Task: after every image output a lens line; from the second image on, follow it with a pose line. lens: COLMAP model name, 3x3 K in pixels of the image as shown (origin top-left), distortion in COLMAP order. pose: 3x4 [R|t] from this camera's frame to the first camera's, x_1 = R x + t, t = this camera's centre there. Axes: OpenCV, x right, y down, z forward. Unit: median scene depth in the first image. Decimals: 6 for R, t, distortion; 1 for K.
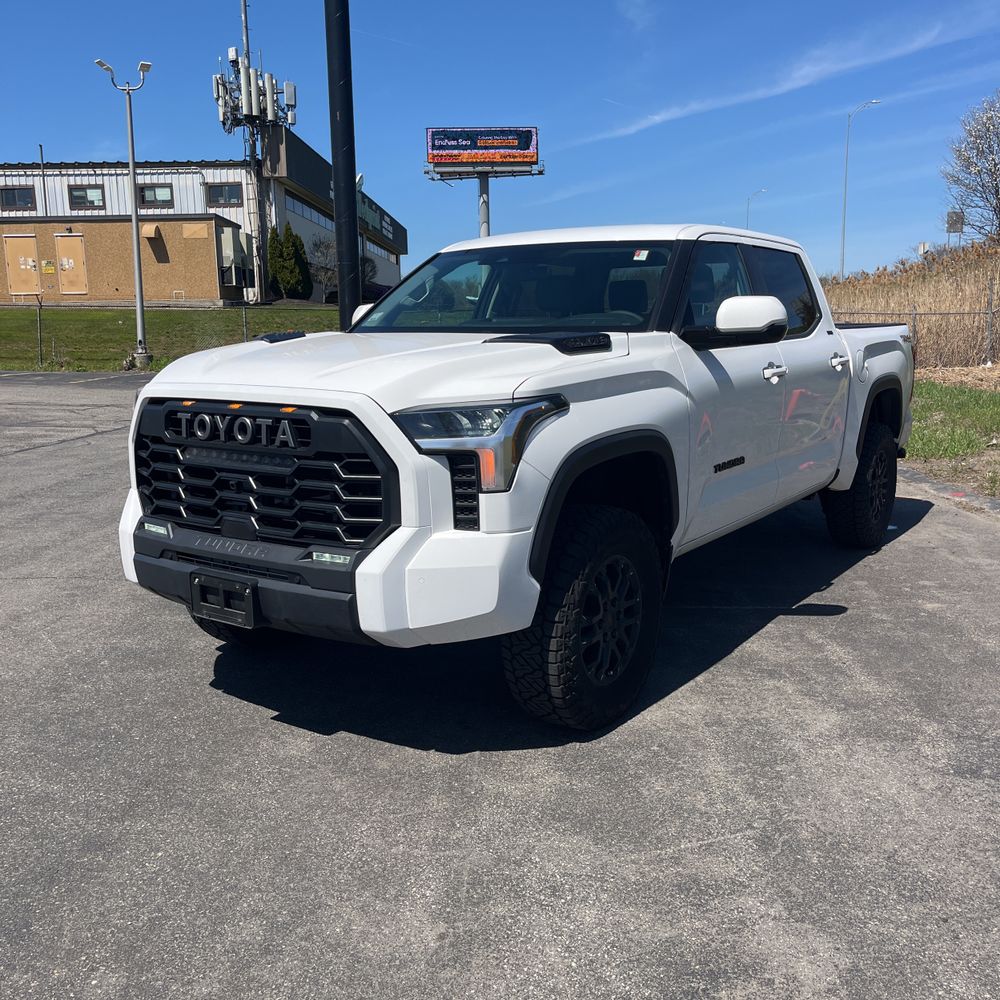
lens RADIAL K [[1005.3, 0, 502.7], [0, 1005.3, 496.1], [0, 0, 1]] dist [0.051418, -0.039352]
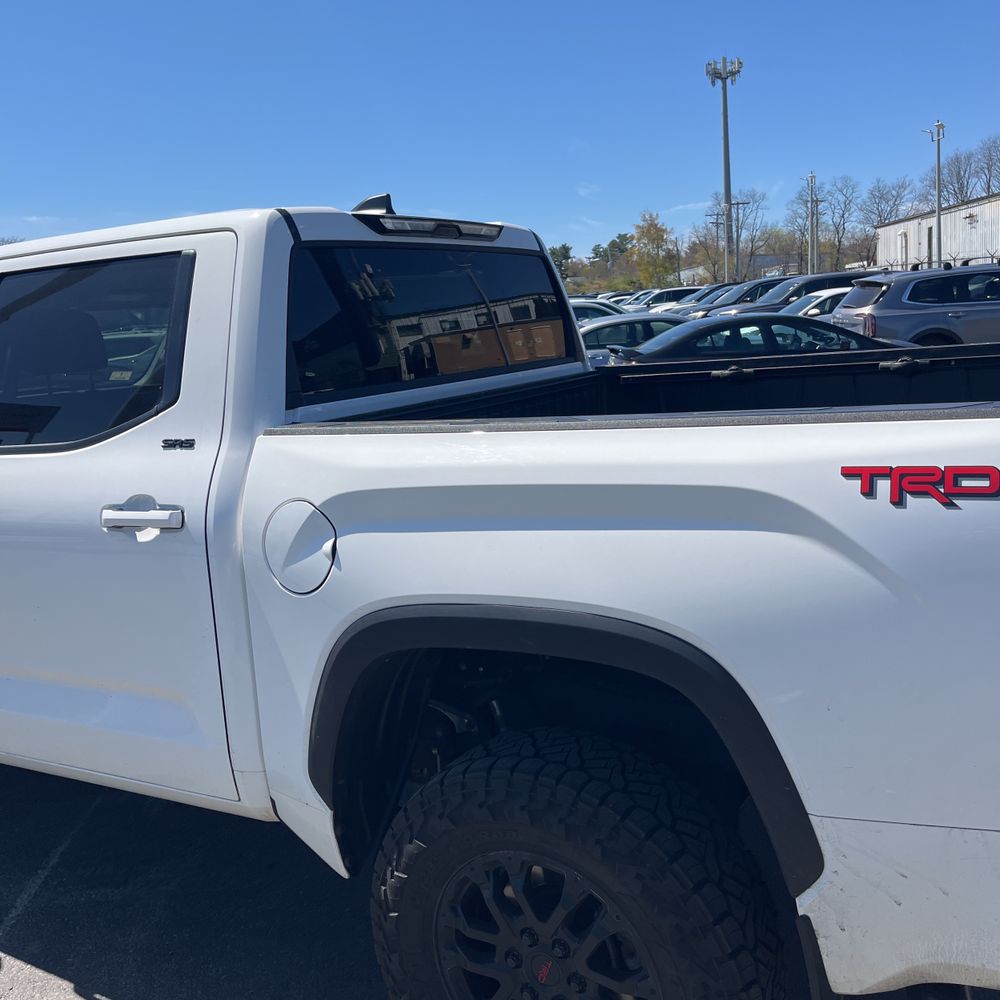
lens RADIAL K [[1020.2, 0, 500.1], [0, 1020.2, 479.8], [0, 0, 1]] dist [0.018660, -0.008850]
pose [[0.070494, 0.153015, -0.985706, 0.761326], [-0.092120, 0.984941, 0.146308, -0.226745], [0.993249, 0.080489, 0.083528, 1.137510]]
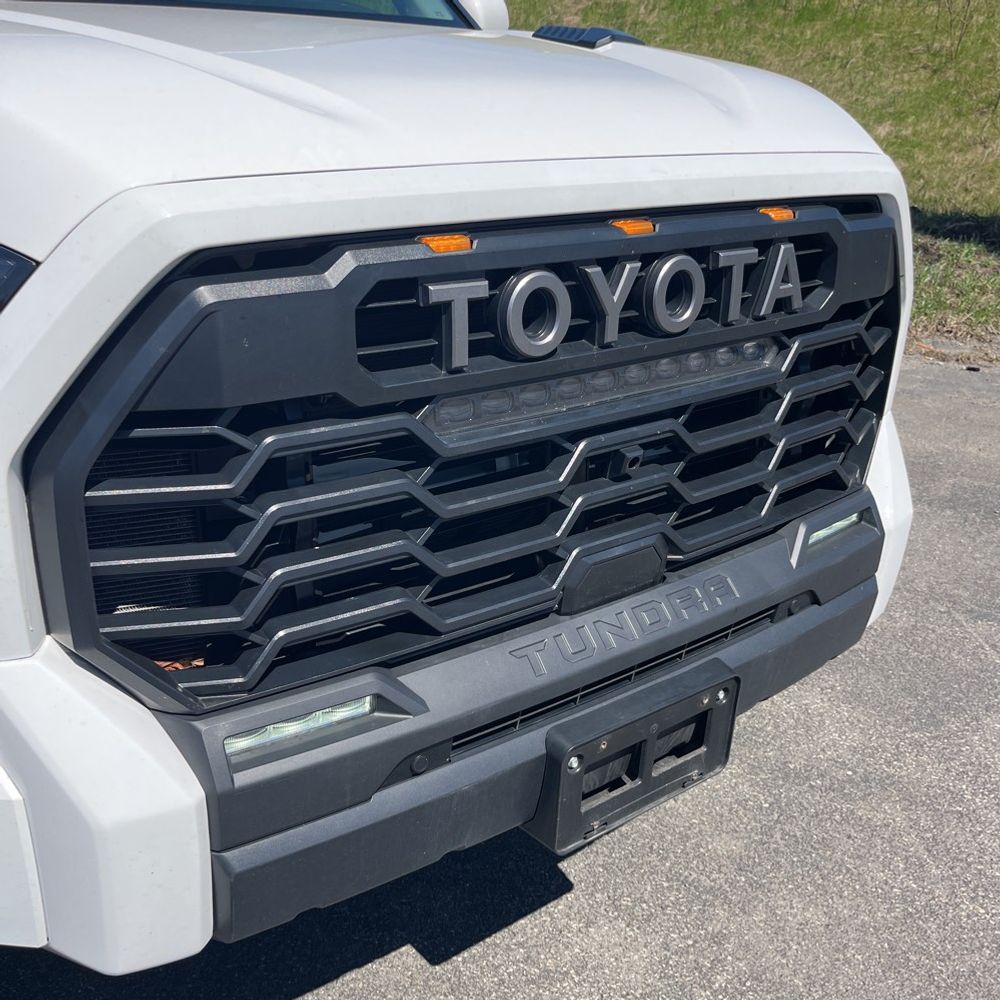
lens RADIAL K [[1011.4, 0, 490.5], [0, 1011.4, 488.0], [0, 0, 1]] dist [0.044118, -0.039684]
pose [[0.337255, -0.347883, 0.874778, -0.363108], [0.133689, 0.937499, 0.321284, -0.073999], [-0.931872, 0.008594, 0.362684, 0.562099]]
